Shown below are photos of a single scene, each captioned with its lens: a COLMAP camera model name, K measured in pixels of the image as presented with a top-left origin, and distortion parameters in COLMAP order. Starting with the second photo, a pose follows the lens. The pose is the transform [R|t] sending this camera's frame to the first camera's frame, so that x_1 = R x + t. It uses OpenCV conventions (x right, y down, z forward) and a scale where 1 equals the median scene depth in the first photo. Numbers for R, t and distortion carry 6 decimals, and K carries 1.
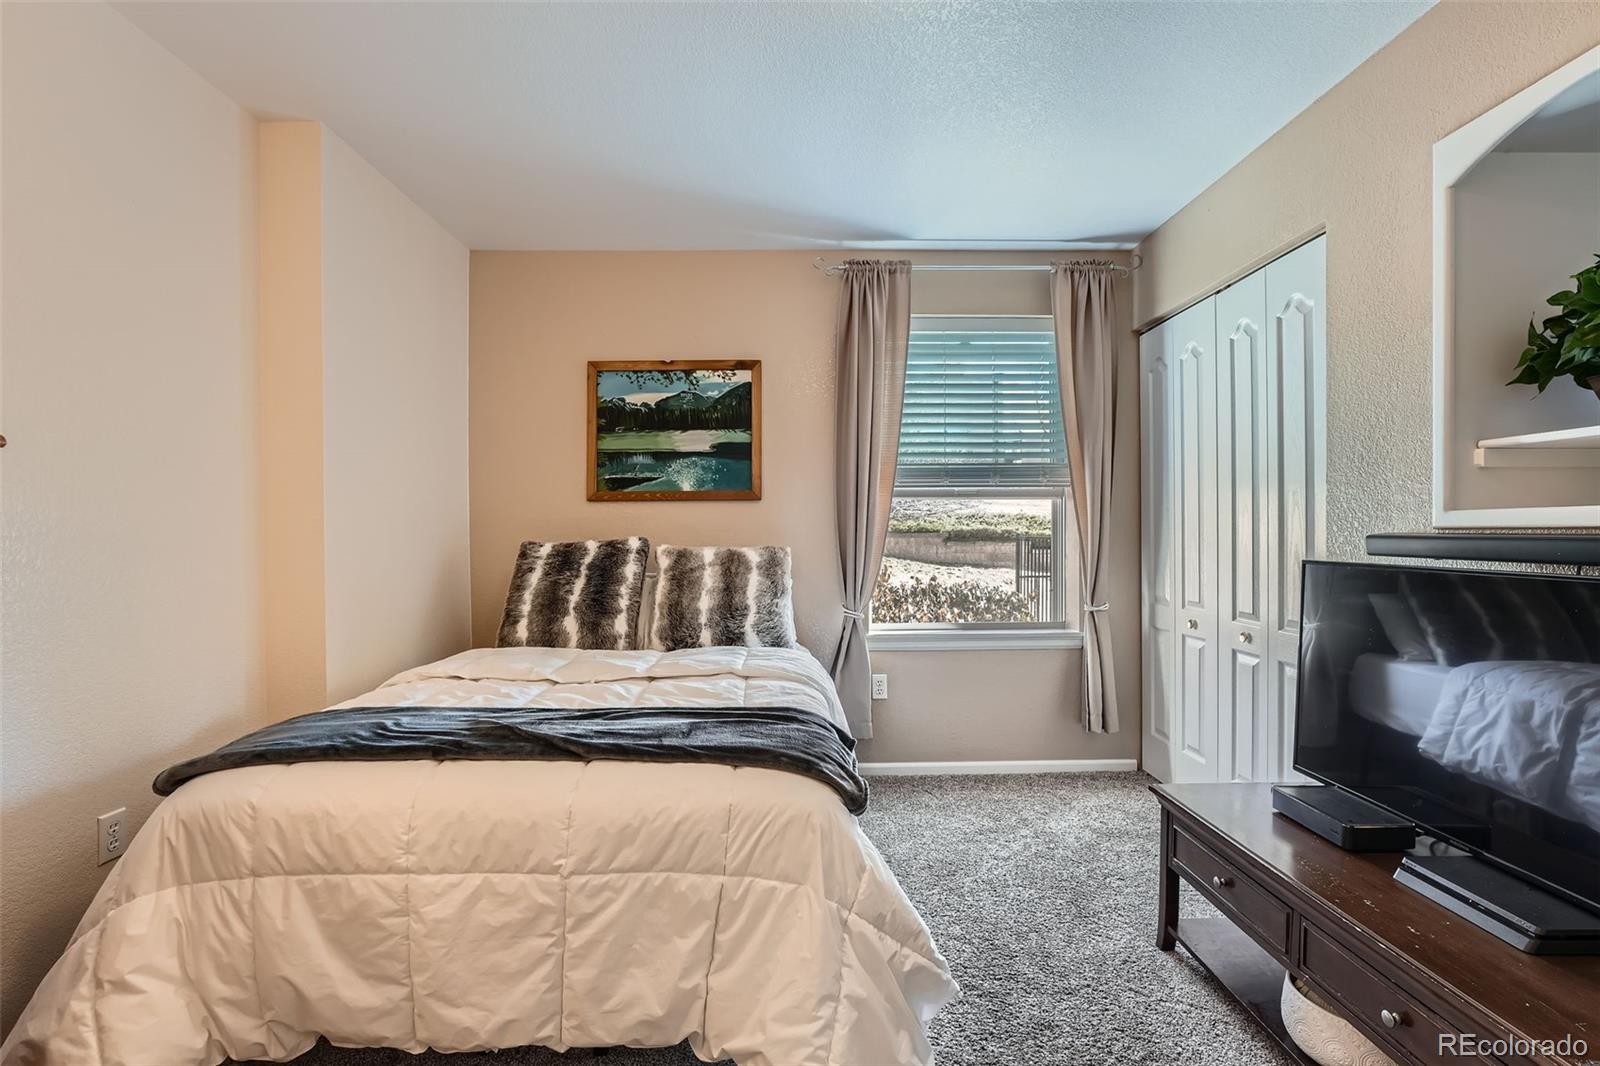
lens RADIAL K [[720.4, 0, 792.8], [0, 720.4, 541.7], [0, 0, 1]] dist [-0.021423, 0.005695]
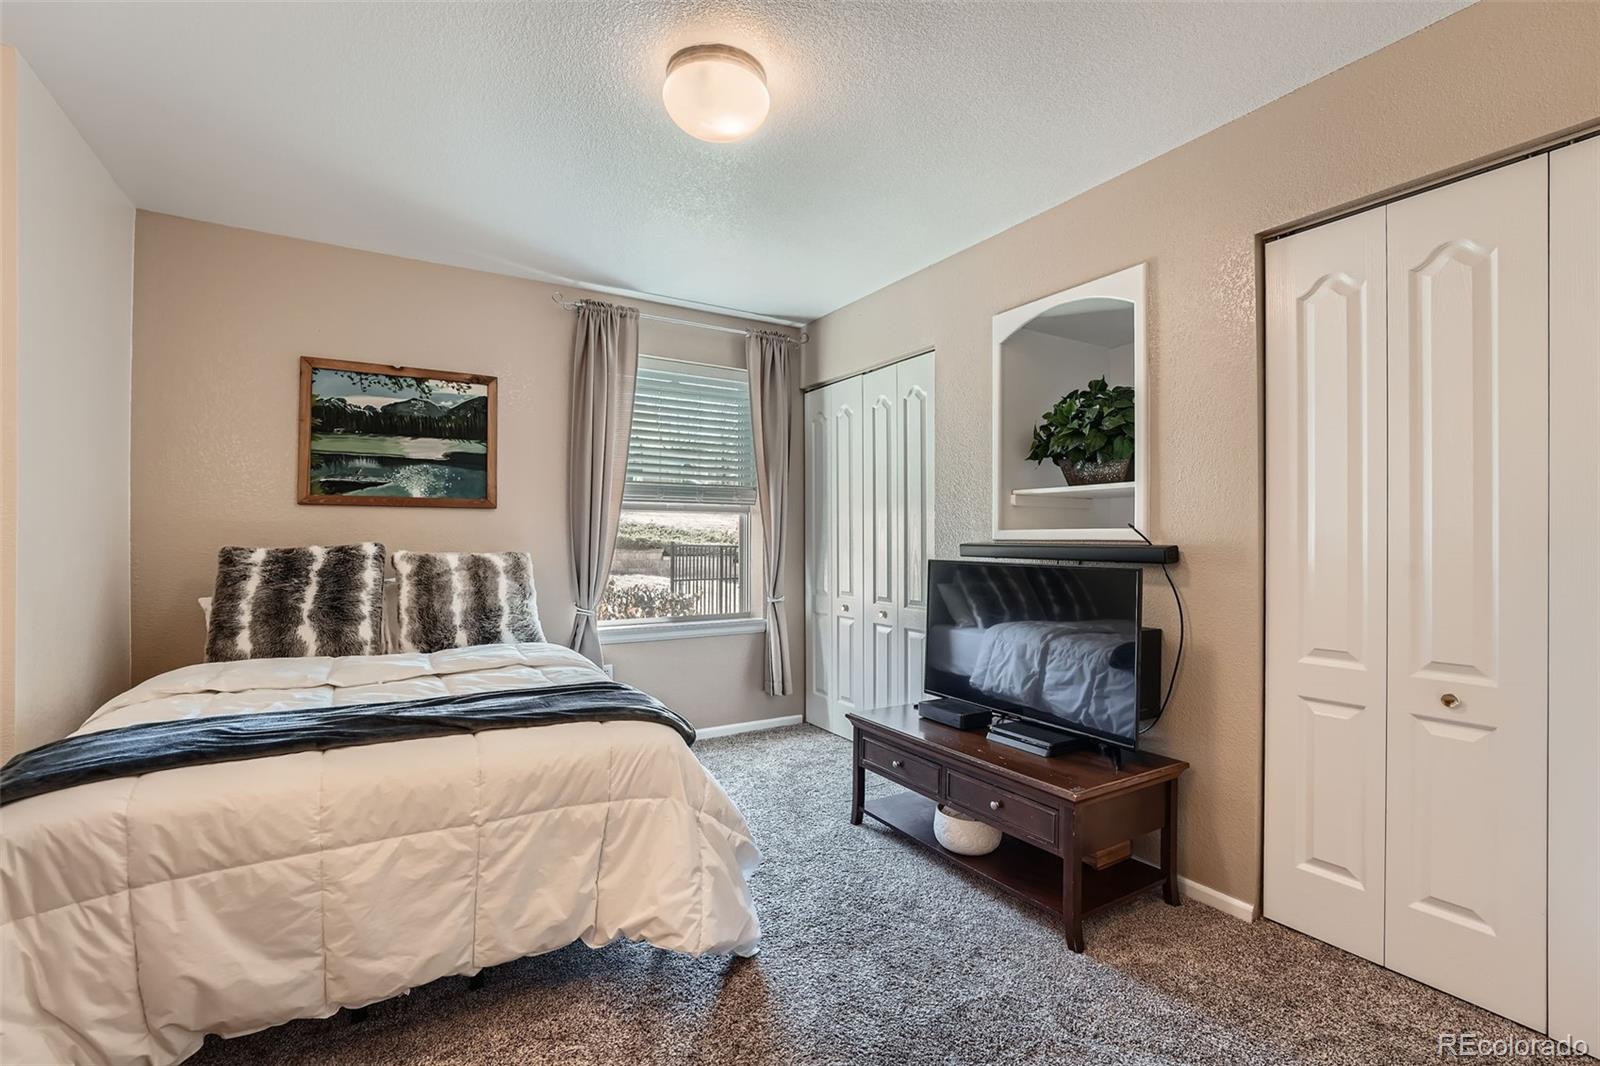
lens RADIAL K [[708.6, 0, 789.2], [0, 708.6, 538.2], [0, 0, 1]] dist [-0.016637, 0.002933]
pose [[0.867778, 0.009037, 0.496871, -0.217419], [-0.001051, 0.999866, -0.016350, 0.002797], [-0.496952, 0.013666, 0.867671, -0.137168]]
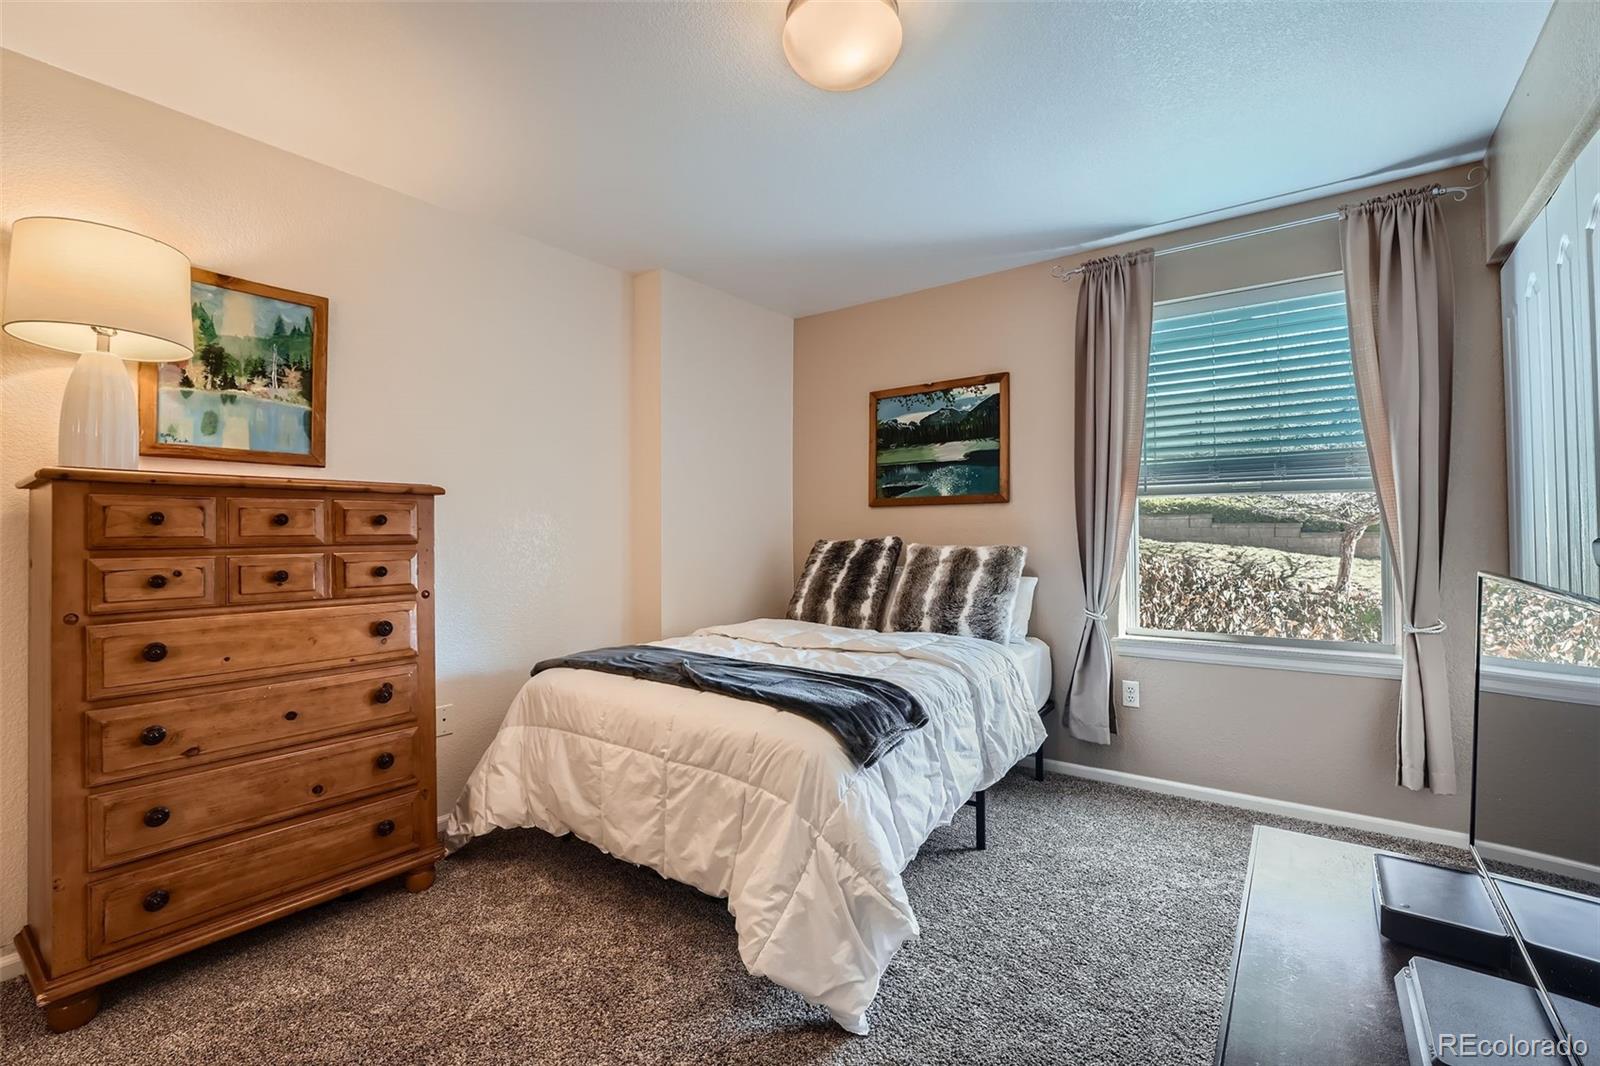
lens RADIAL K [[686.5, 0, 792.9], [0, 686.5, 523.7], [0, 0, 1]] dist [-0.015912, 0.002725]
pose [[0.796234, -0.007601, -0.604941, 0.368600], [-0.006718, 0.999748, -0.021405, -0.002740], [0.604952, 0.021107, 0.795982, -0.002001]]
